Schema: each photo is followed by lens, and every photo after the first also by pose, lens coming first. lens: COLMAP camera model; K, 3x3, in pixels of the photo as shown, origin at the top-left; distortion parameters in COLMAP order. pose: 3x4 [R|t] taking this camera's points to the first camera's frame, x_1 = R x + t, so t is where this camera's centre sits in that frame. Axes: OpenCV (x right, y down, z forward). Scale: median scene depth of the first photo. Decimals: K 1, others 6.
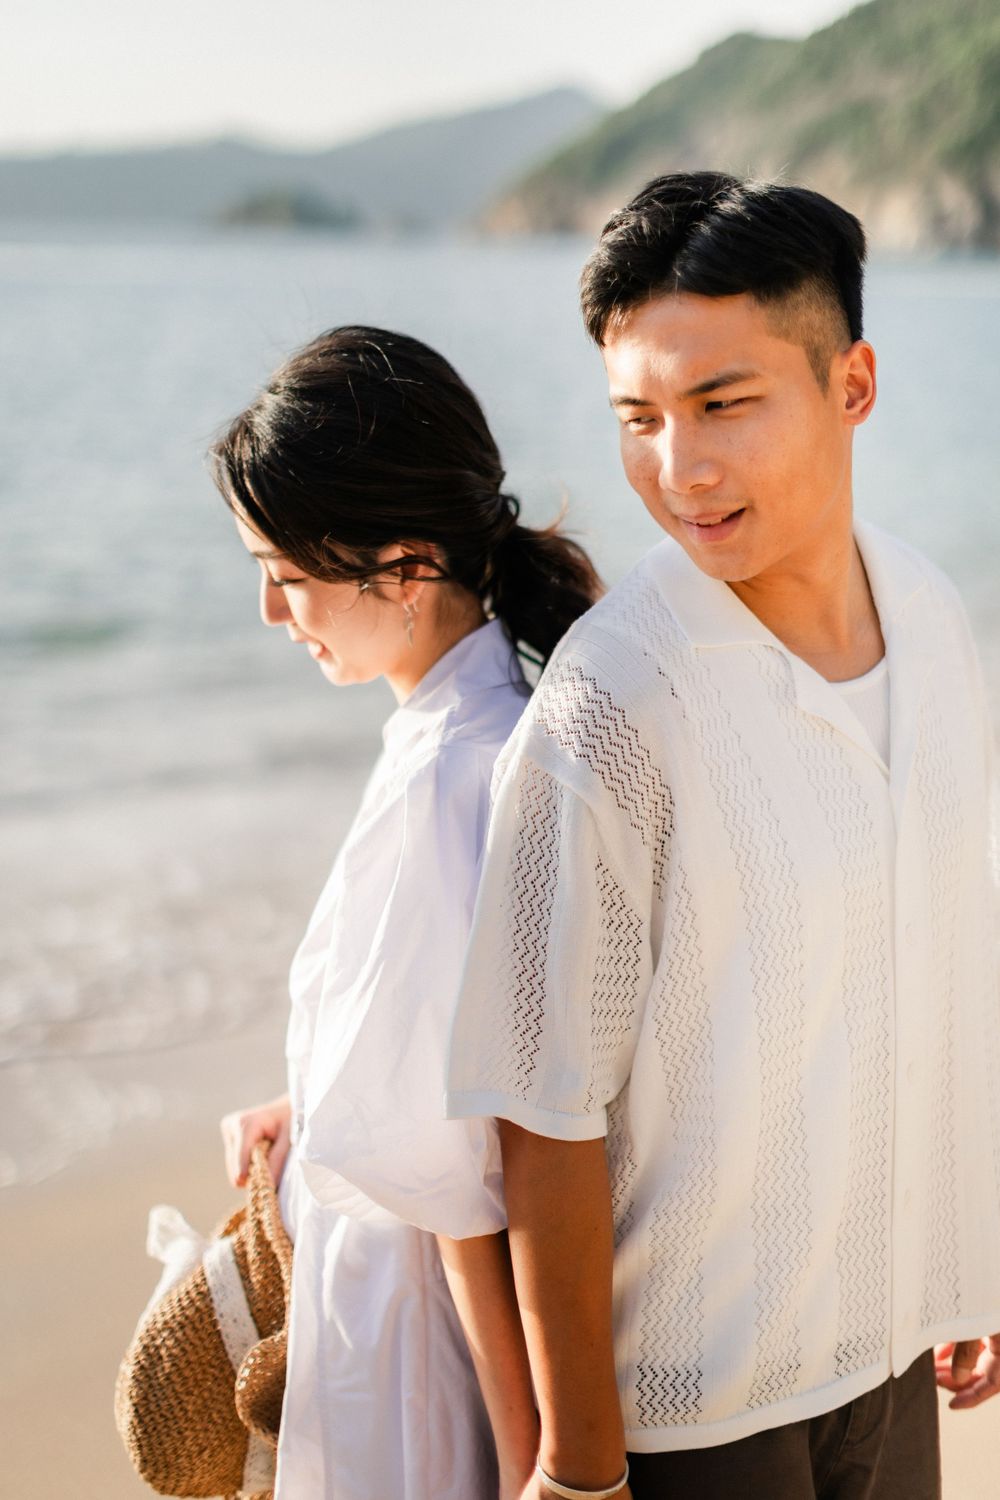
lens RADIAL K [[2171.3, 0, 609.7], [0, 2171.3, 749.7], [0, 0, 1]] dist [0.143784, 0.020574]
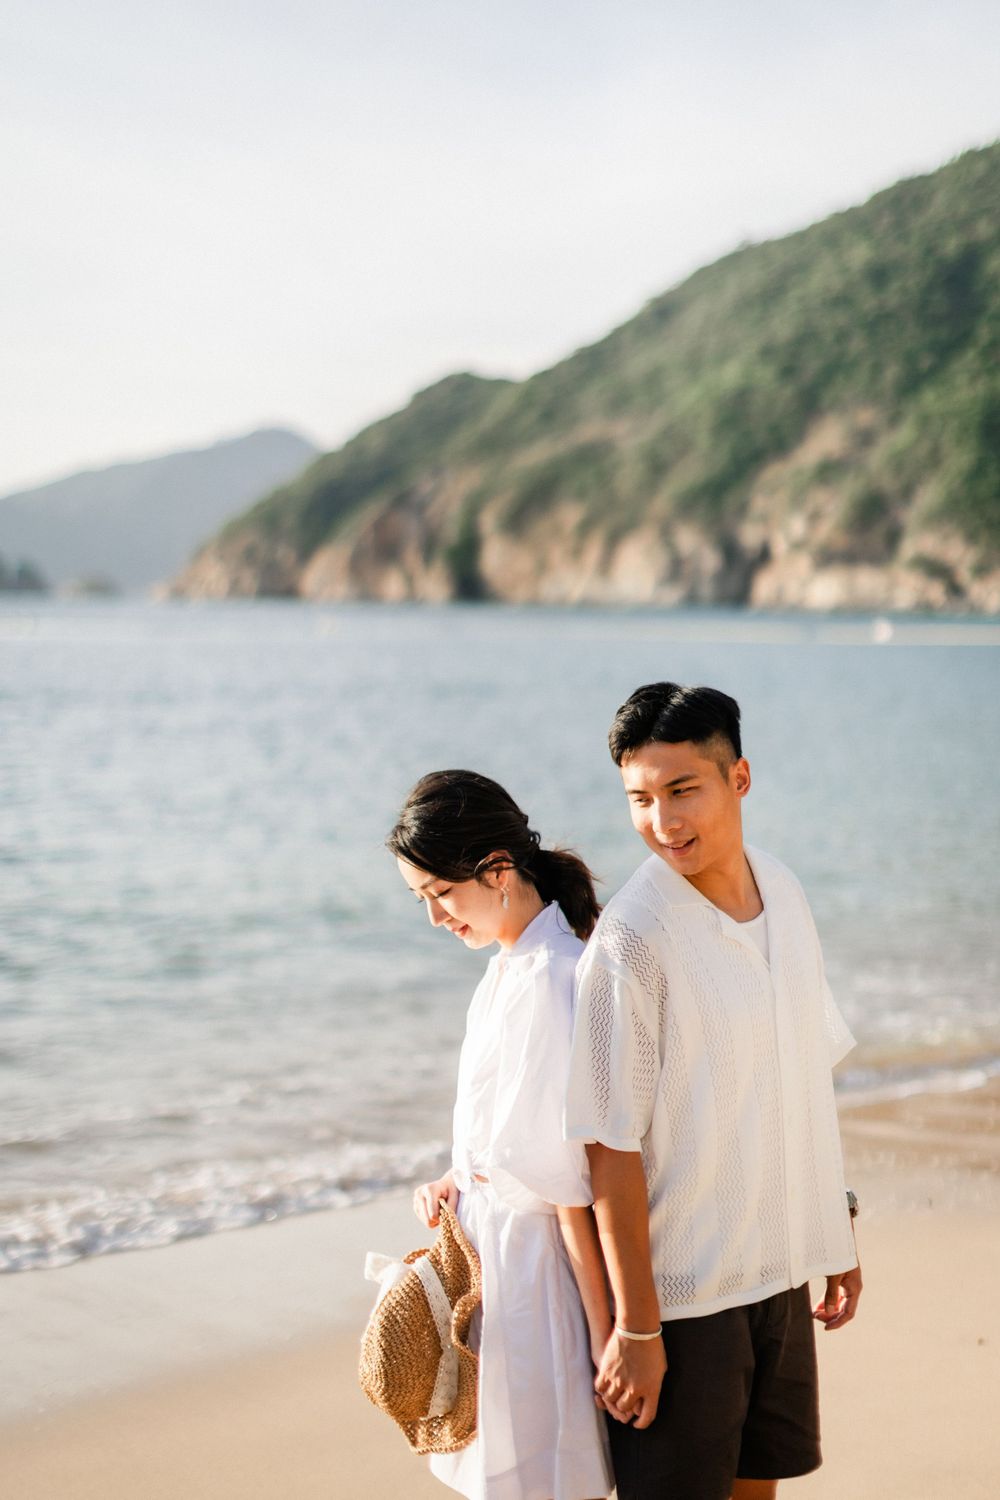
lens RADIAL K [[2131.3, 0, 500.0], [0, 2131.3, 750.0], [0, 0, 1]] dist [-0.011803, -0.001693]
pose [[0.998859, -0.046032, 0.012745, -0.141362], [0.047502, 0.985291, -0.164150, 0.128711], [-0.005001, 0.164568, 0.986353, -1.007072]]
